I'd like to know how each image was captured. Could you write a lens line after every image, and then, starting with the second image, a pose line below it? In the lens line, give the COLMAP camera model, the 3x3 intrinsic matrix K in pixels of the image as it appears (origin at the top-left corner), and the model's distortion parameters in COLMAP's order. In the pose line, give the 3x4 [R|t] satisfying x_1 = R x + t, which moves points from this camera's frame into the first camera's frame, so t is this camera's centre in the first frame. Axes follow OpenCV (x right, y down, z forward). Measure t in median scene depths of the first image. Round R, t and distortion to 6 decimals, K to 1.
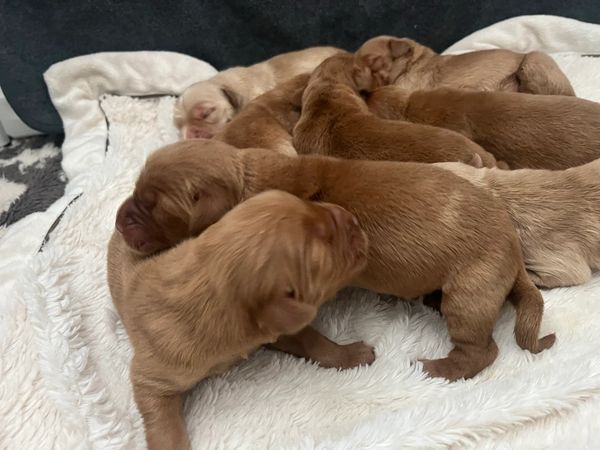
lens RADIAL K [[456.2, 0, 296.0], [0, 456.2, 223.5], [0, 0, 1]] dist [0.060997, -0.094125]
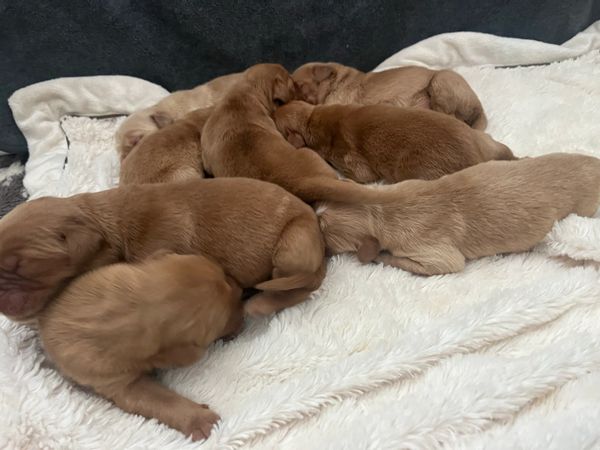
lens RADIAL K [[456.2, 0, 297.3], [0, 456.2, 224.4], [0, 0, 1]] dist [0.060997, -0.094125]
pose [[0.999365, -0.033317, 0.012662, 0.113163], [0.033456, 0.999380, -0.010947, 0.005544], [-0.012289, 0.011363, 0.999860, -0.093783]]
